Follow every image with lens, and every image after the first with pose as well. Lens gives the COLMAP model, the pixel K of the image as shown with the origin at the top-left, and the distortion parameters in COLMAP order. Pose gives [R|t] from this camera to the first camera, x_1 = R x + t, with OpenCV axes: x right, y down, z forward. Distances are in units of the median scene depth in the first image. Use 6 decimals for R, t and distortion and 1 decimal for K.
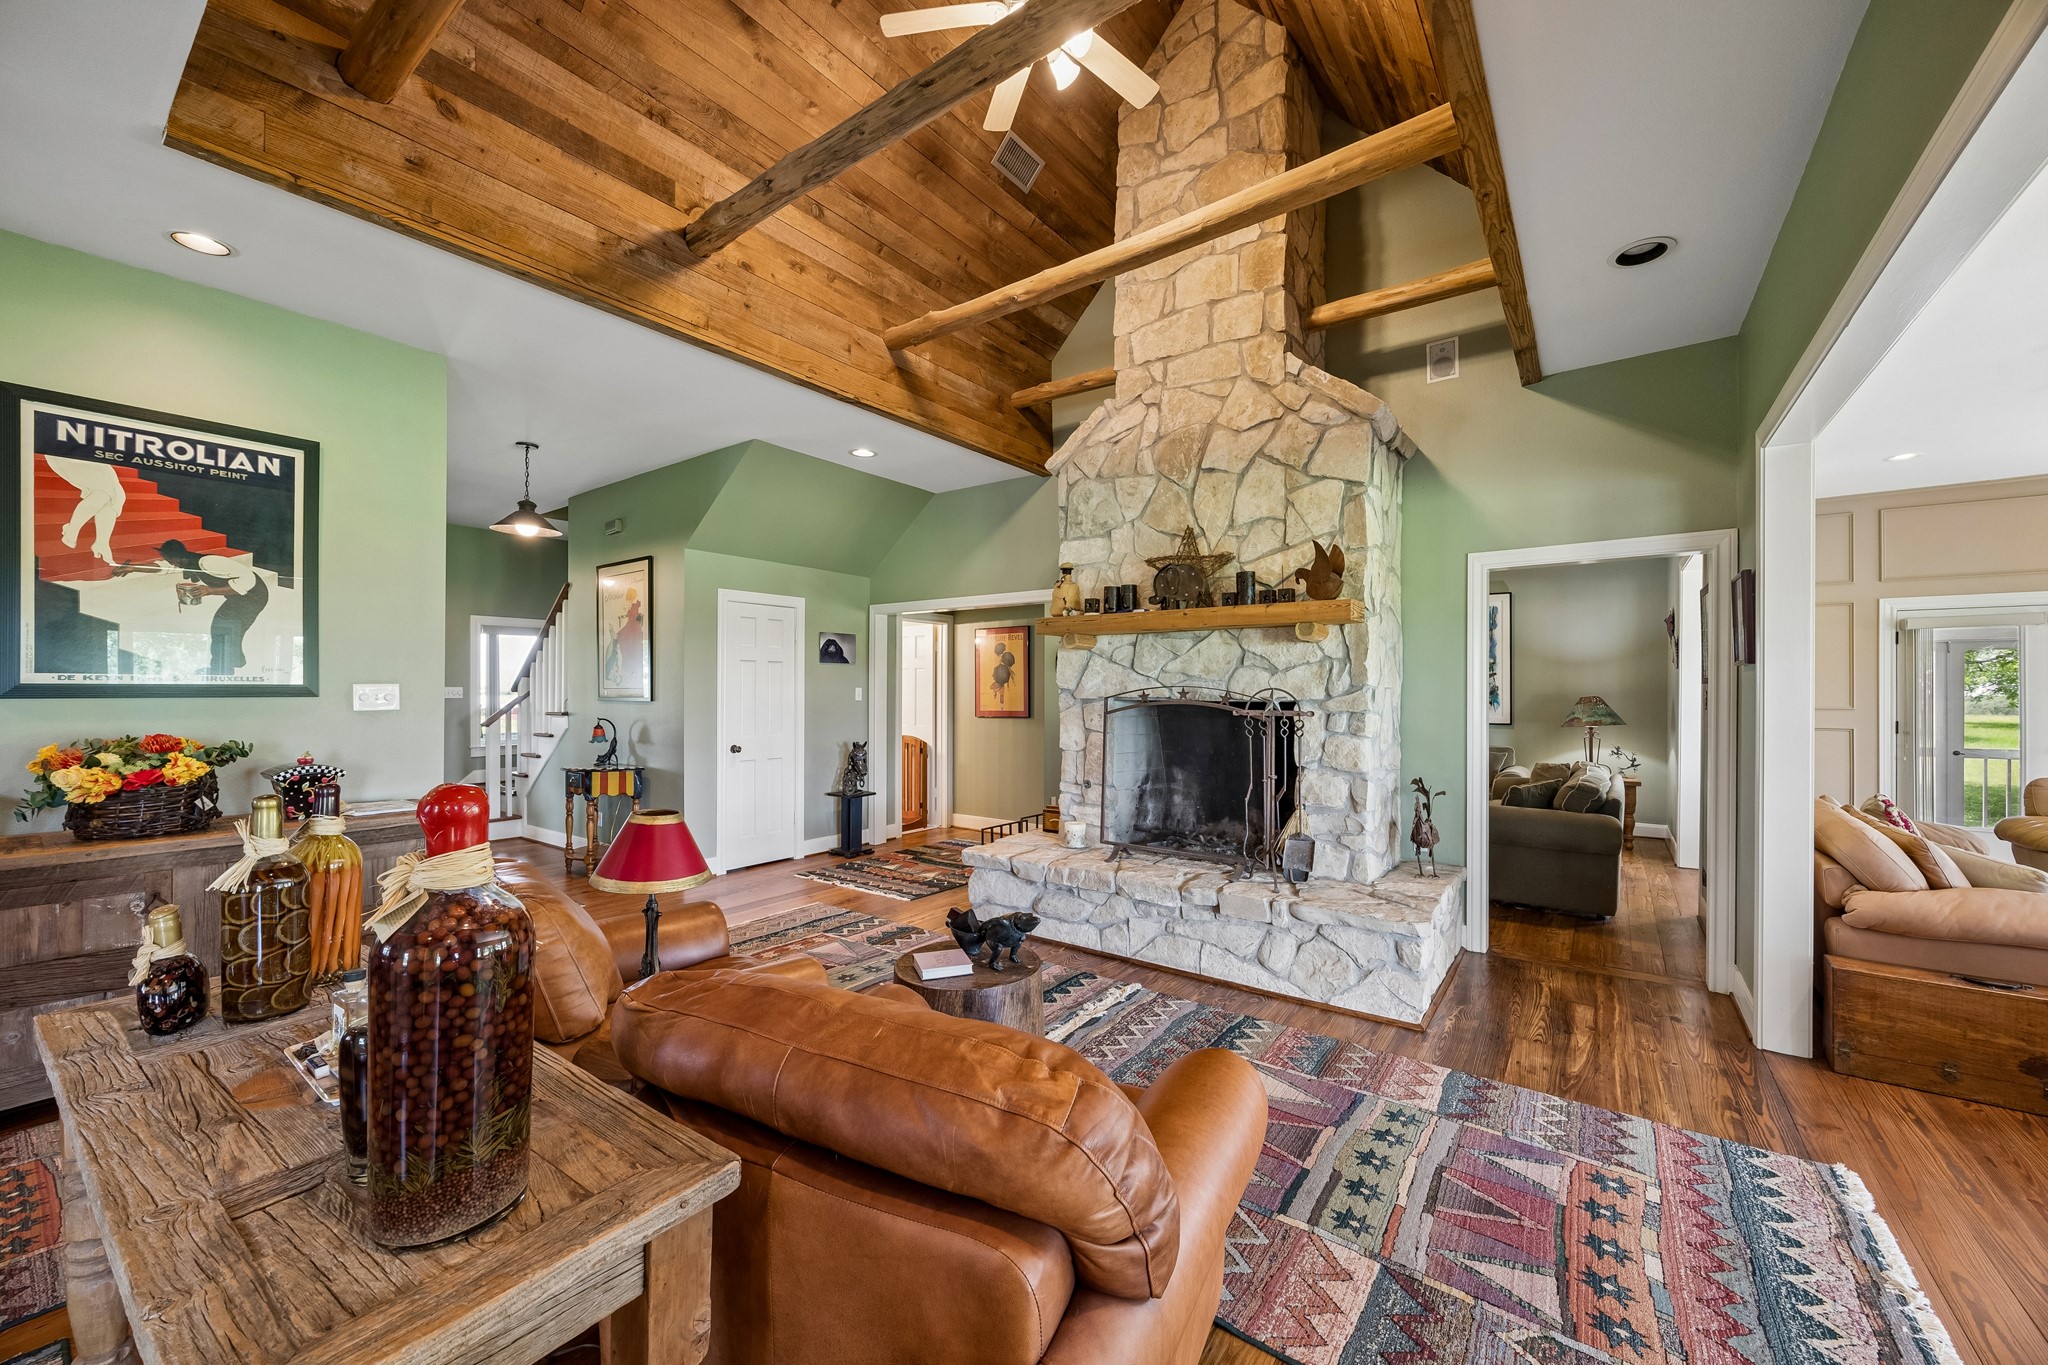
lens RADIAL K [[786.3, 0, 1031.5], [0, 786.3, 687.2], [0, 0, 1]] dist [-0.004682, -0.000032]
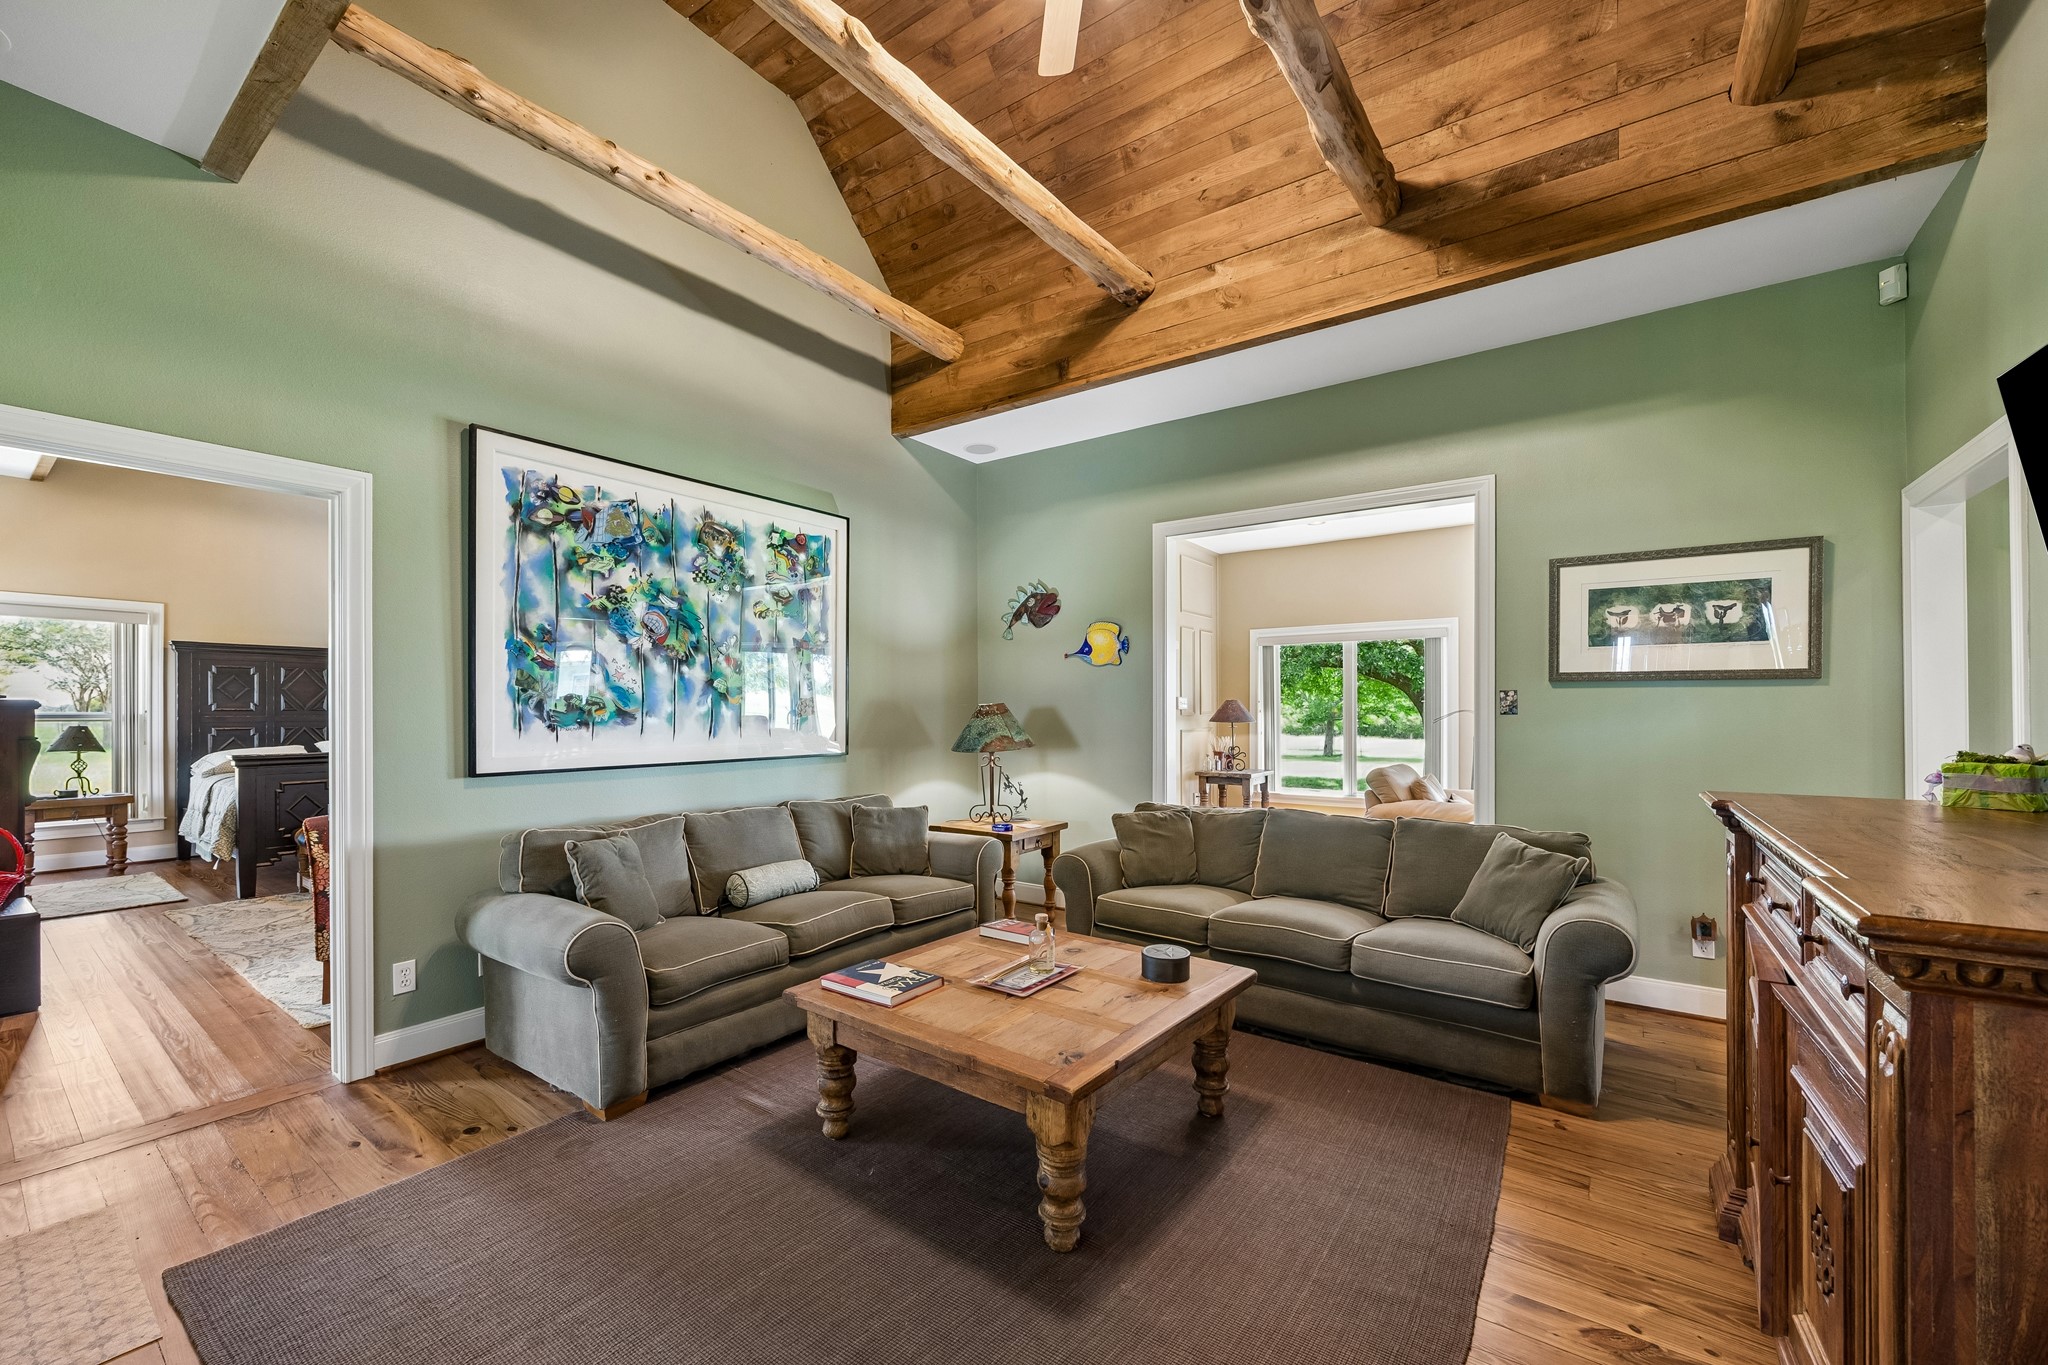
lens RADIAL K [[804.5, 0, 1013.0], [0, 804.5, 703.0], [0, 0, 1]] dist [-0.003278, -0.000272]
pose [[0.006108, 0.007777, 0.999951, 0.061296], [-0.002529, 0.999967, -0.007762, 0.028142], [-0.999978, -0.002482, 0.006127, 1.801908]]
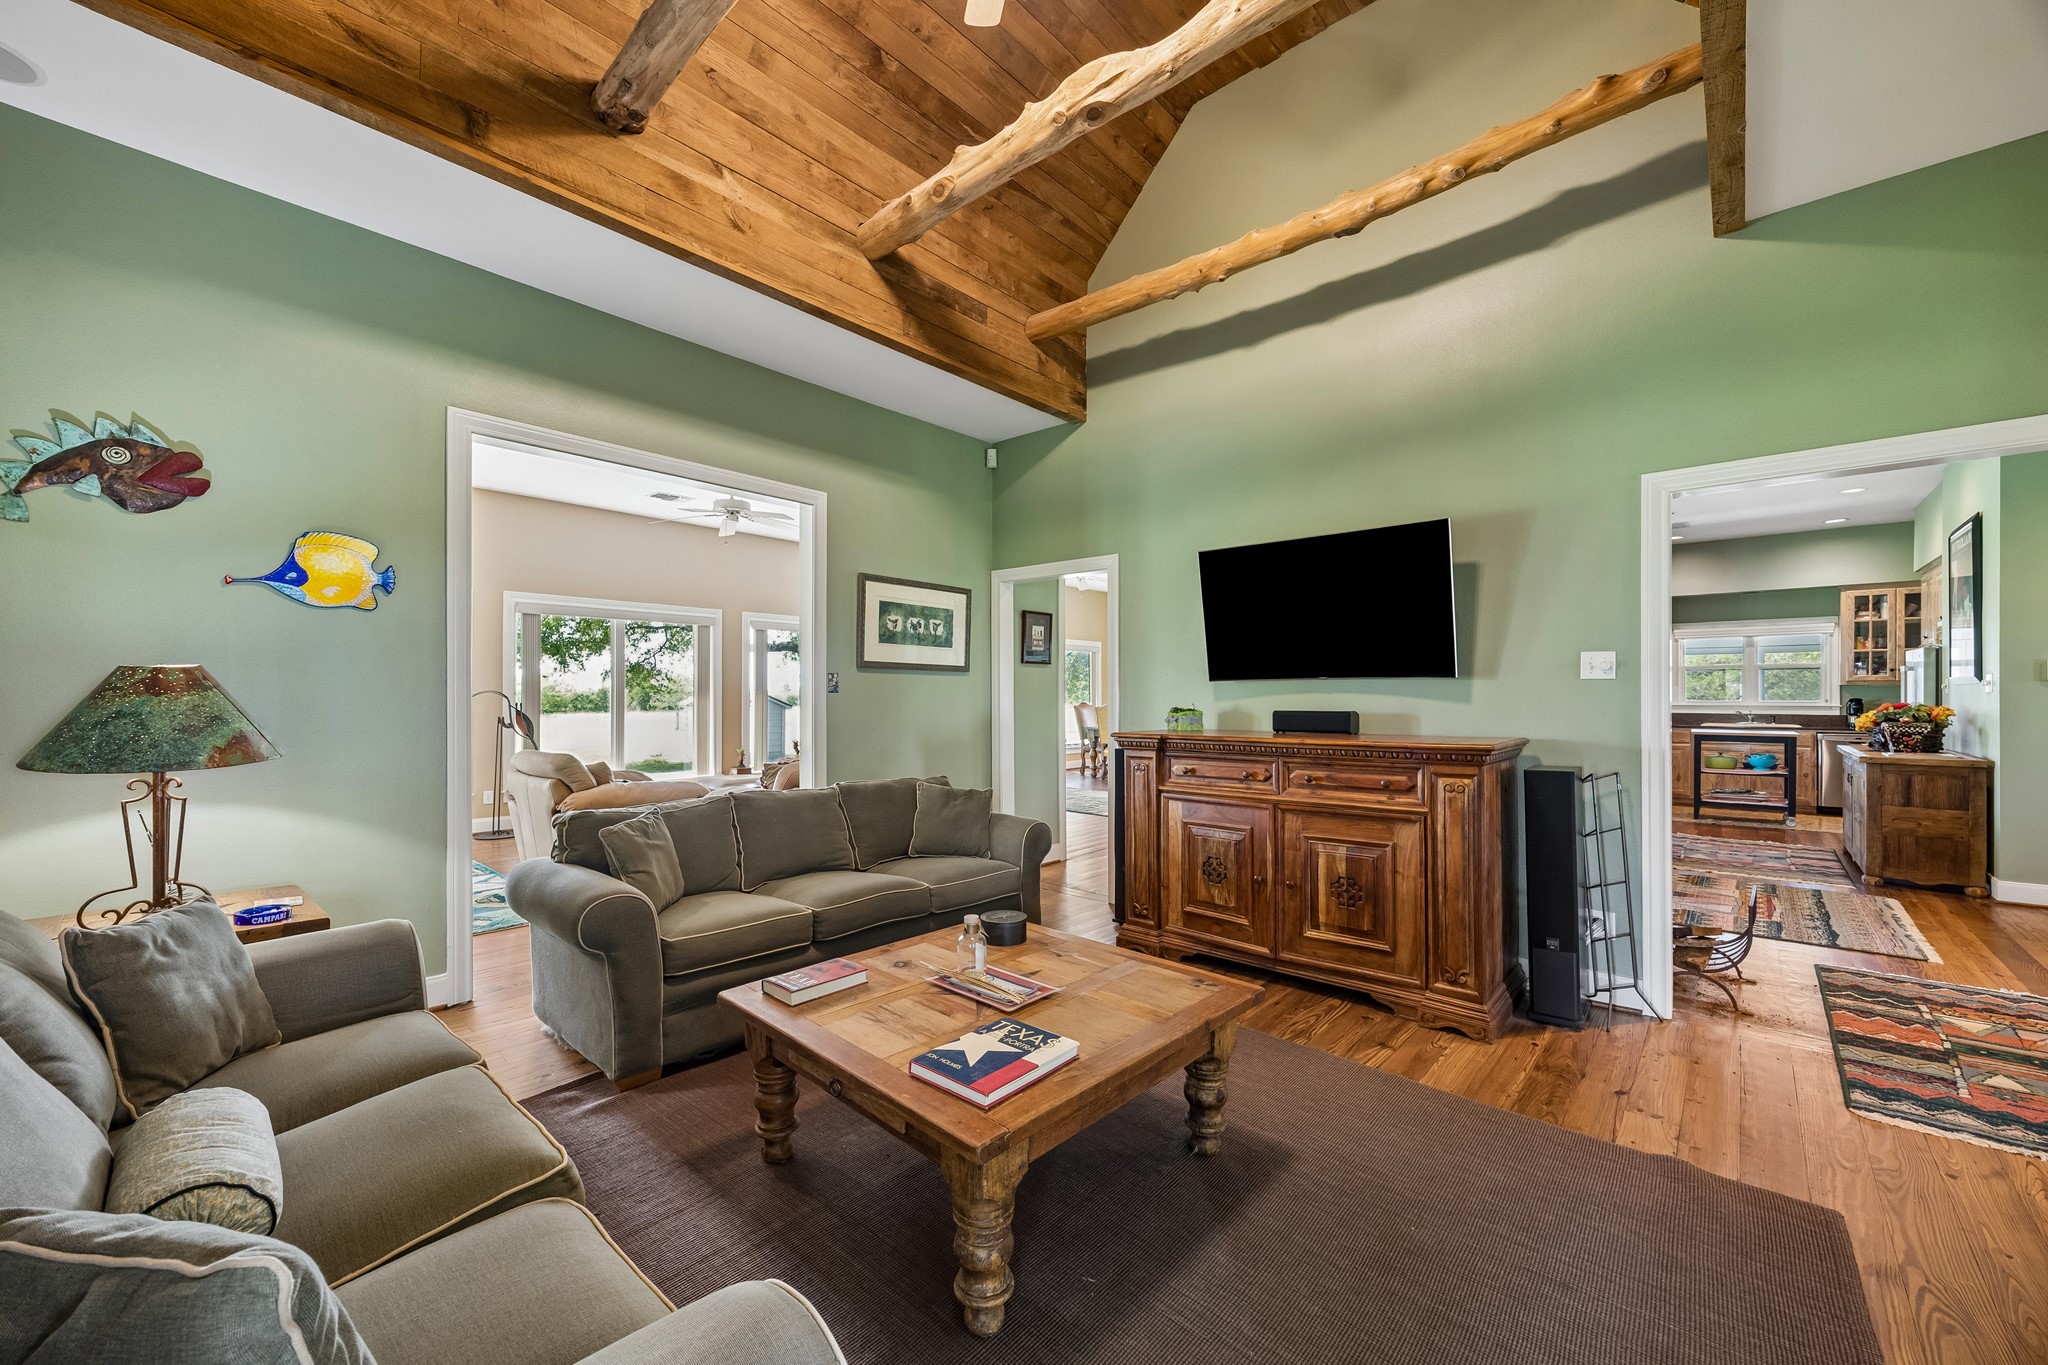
lens RADIAL K [[793.2, 0, 1025.6], [0, 793.2, 687.4], [0, 0, 1]] dist [-0.000227, 0.000061]
pose [[-0.993784, -0.000214, 0.111322, 0.616454], [-0.002192, 0.999842, -0.017647, 0.044876], [-0.111301, -0.017782, -0.993628, 2.333325]]
